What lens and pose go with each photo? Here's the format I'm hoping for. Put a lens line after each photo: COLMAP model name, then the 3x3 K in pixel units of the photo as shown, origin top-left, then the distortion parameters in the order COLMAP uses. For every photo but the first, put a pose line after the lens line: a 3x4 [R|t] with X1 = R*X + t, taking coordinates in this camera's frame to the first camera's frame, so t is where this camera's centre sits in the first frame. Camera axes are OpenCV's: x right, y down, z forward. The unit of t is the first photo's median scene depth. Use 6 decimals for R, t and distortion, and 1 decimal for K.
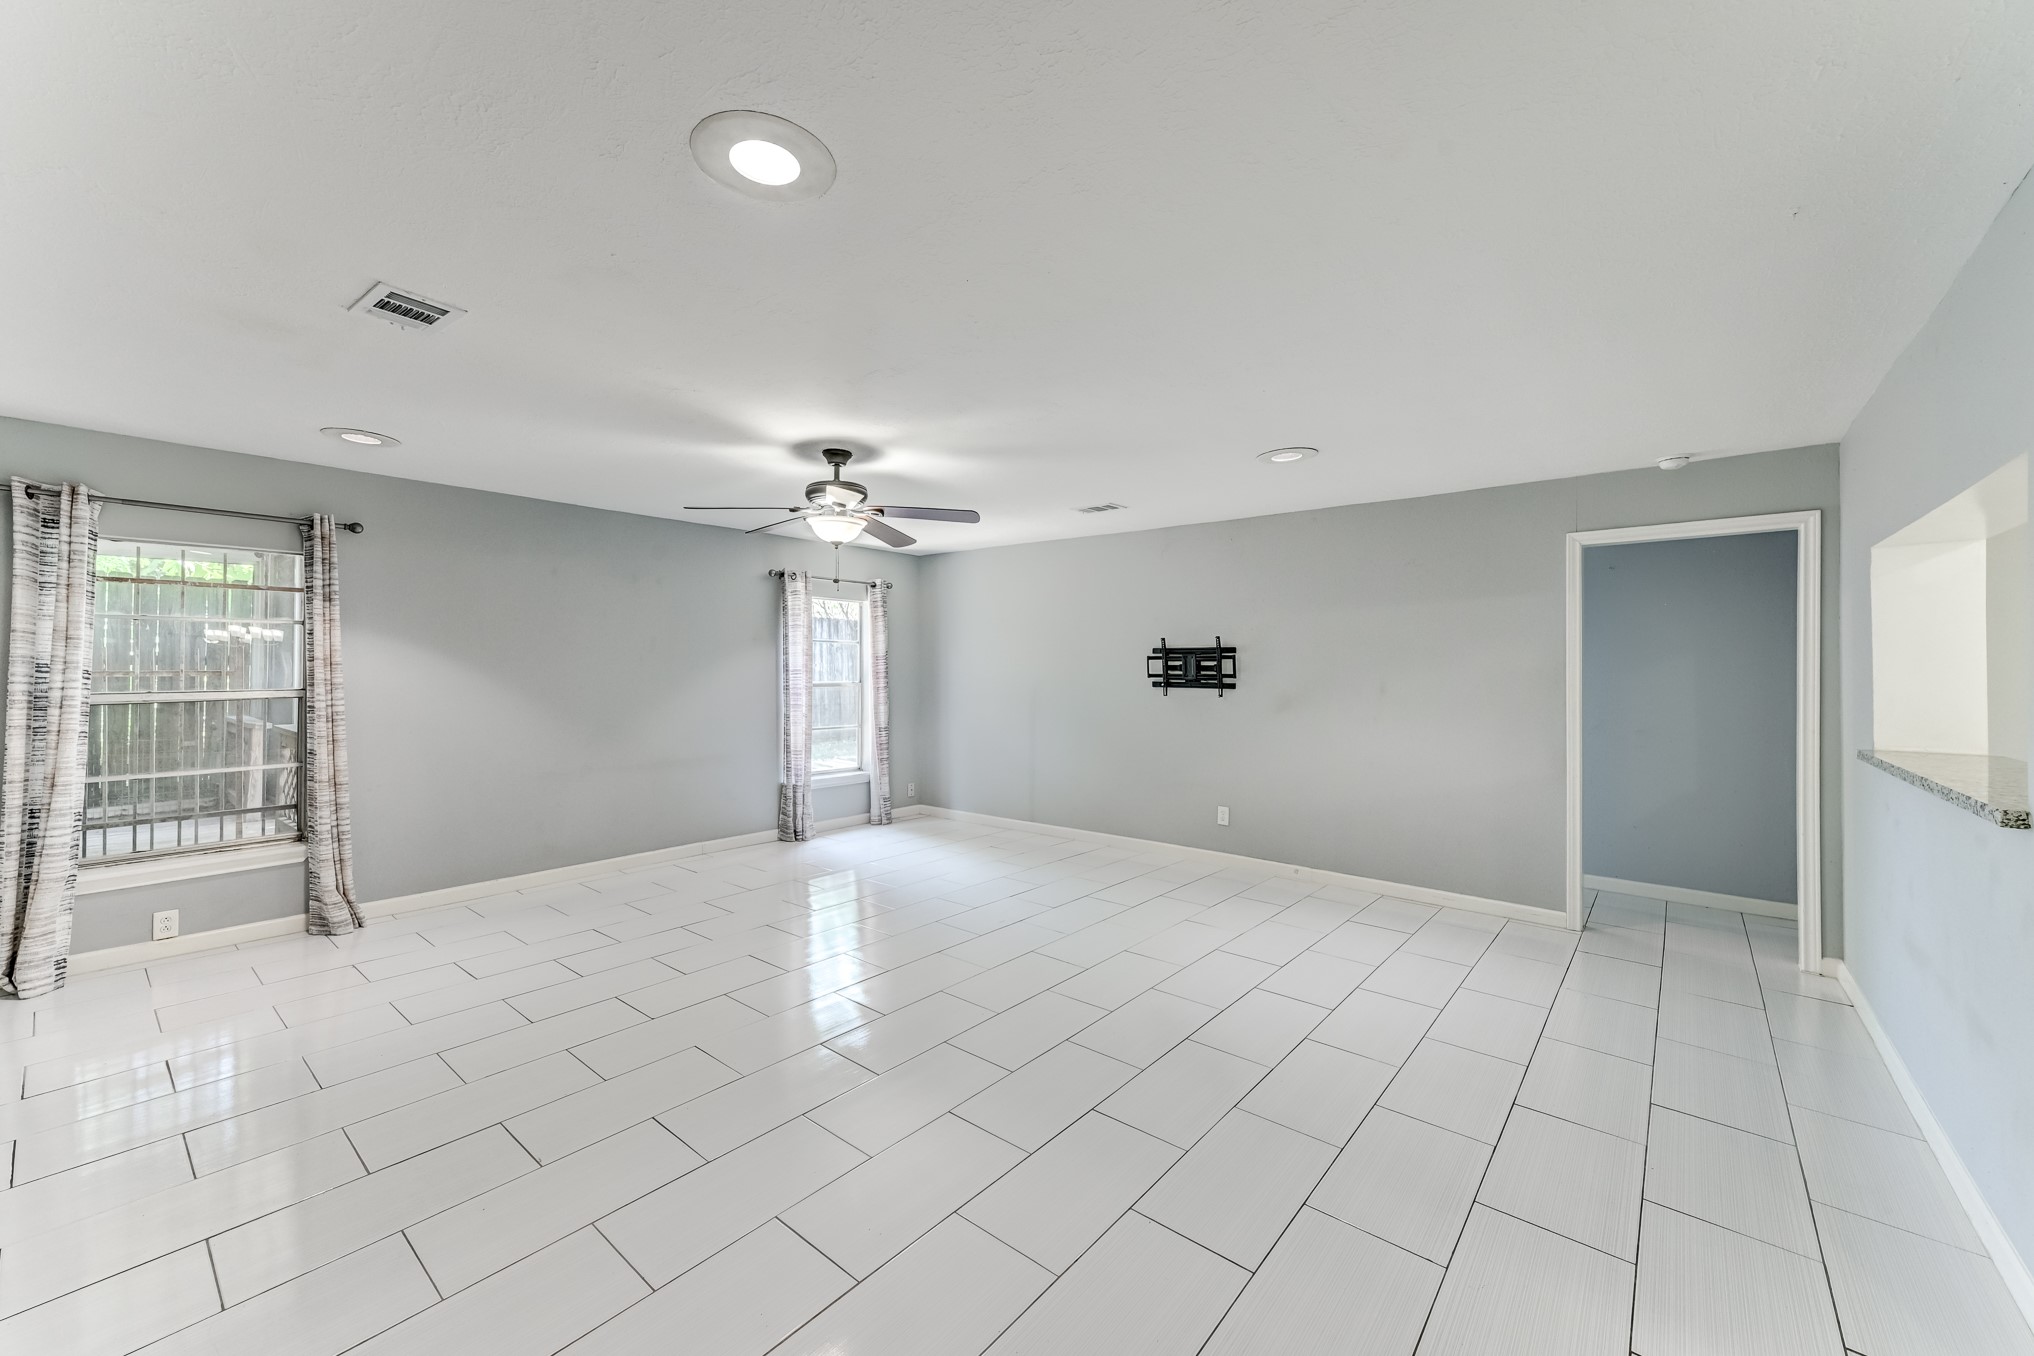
lens RADIAL K [[784.4, 0, 1004.1], [0, 784.4, 676.6], [0, 0, 1]] dist [0.009157, -0.000132]
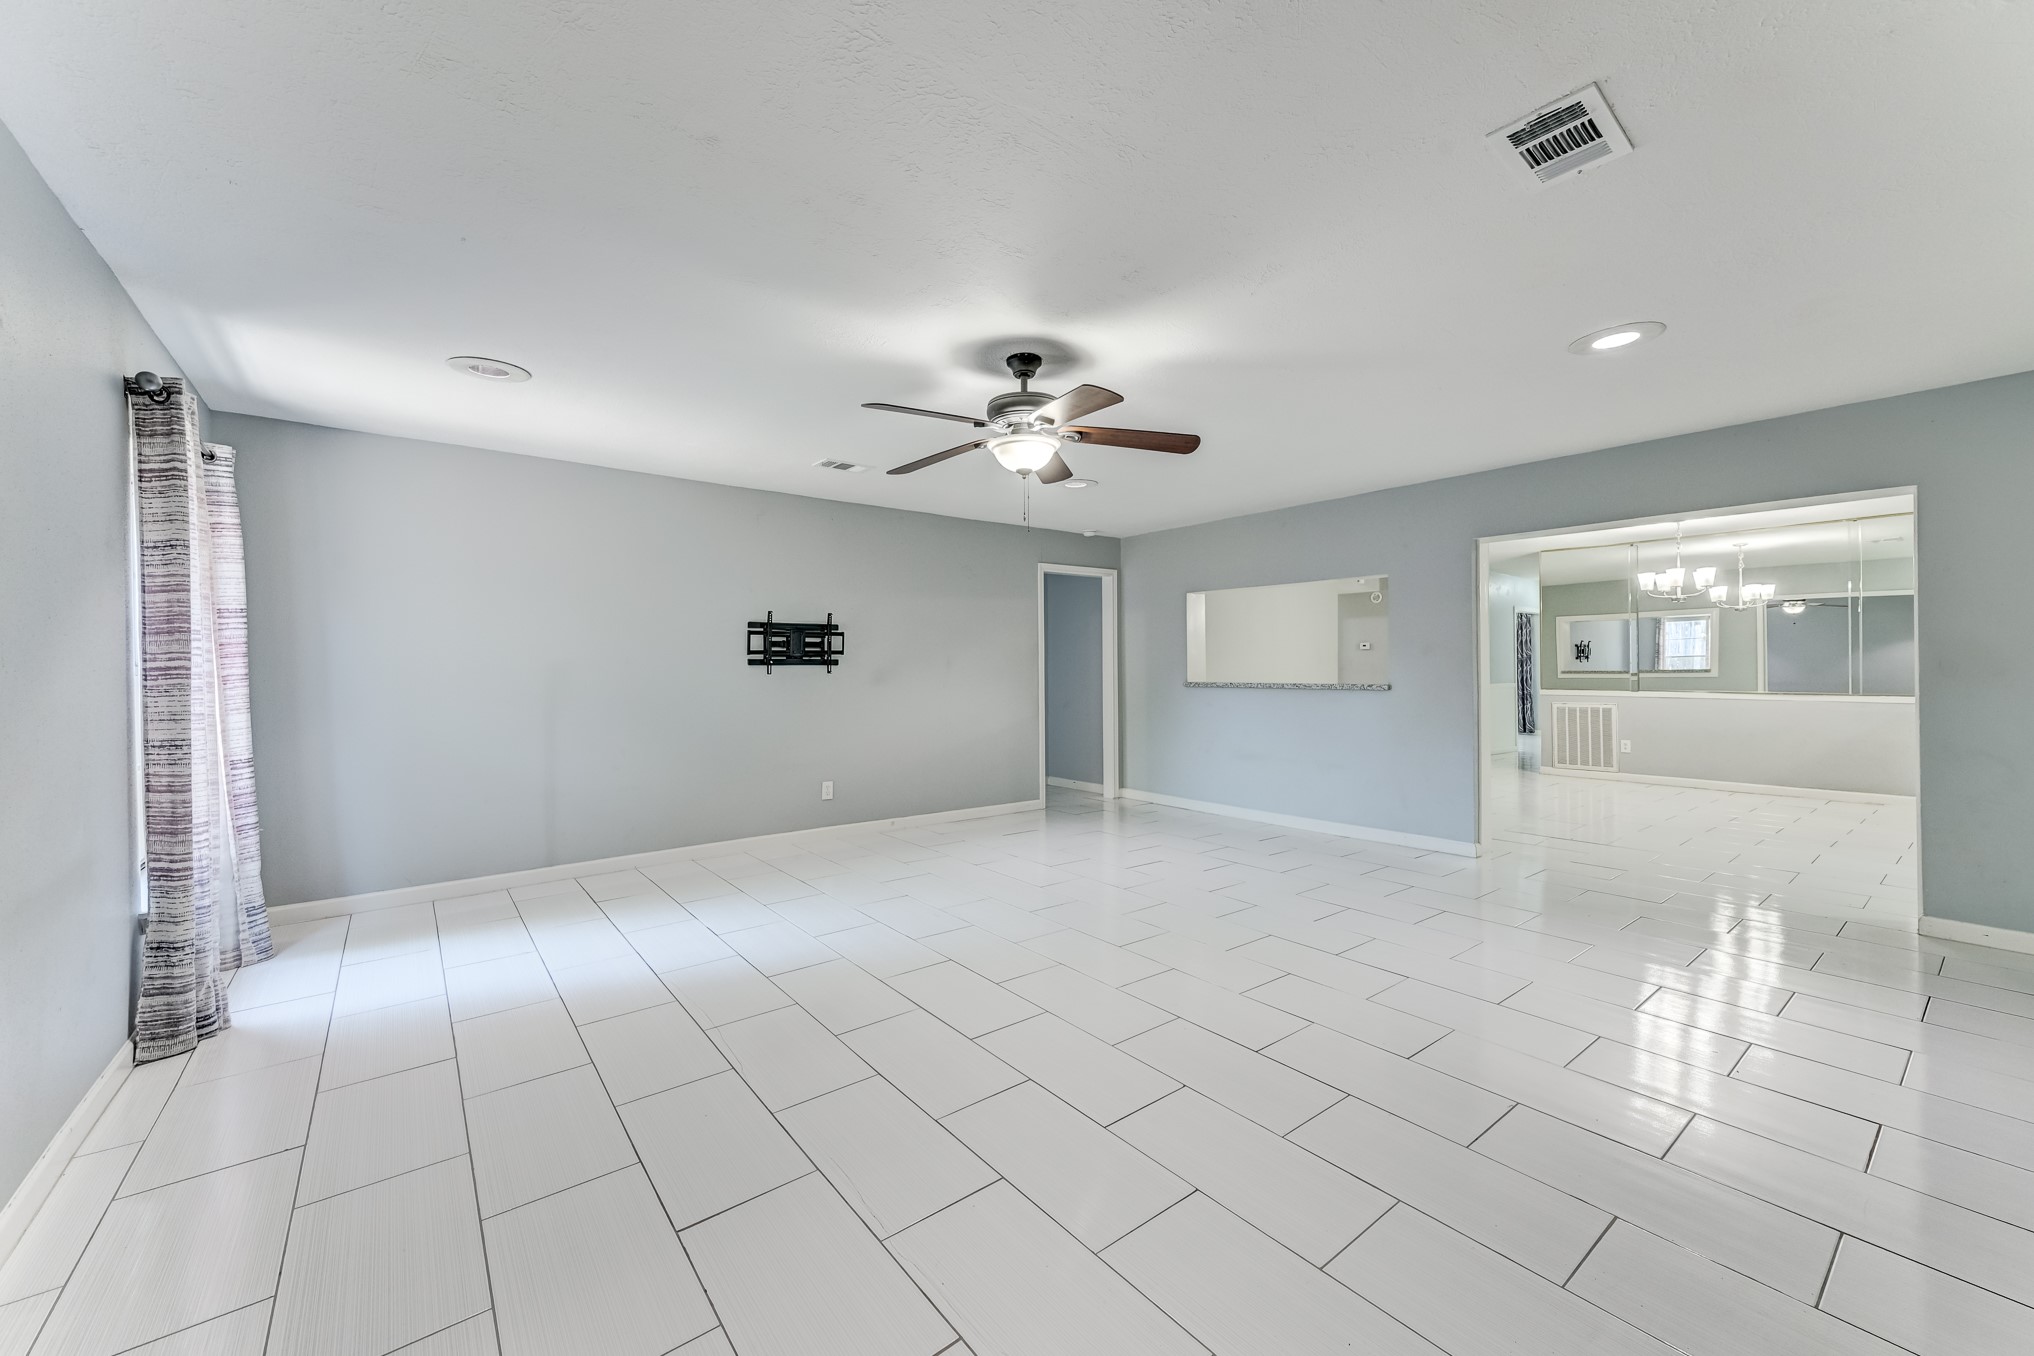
lens RADIAL K [[784.4, 0, 1011.5], [0, 784.4, 672.4], [0, 0, 1]] dist [0.009157, -0.000132]
pose [[0.215297, -0.020852, 0.976326, -0.637625], [0.005857, 0.999782, 0.020062, 0.005615], [-0.976531, 0.001399, 0.215372, 0.535937]]
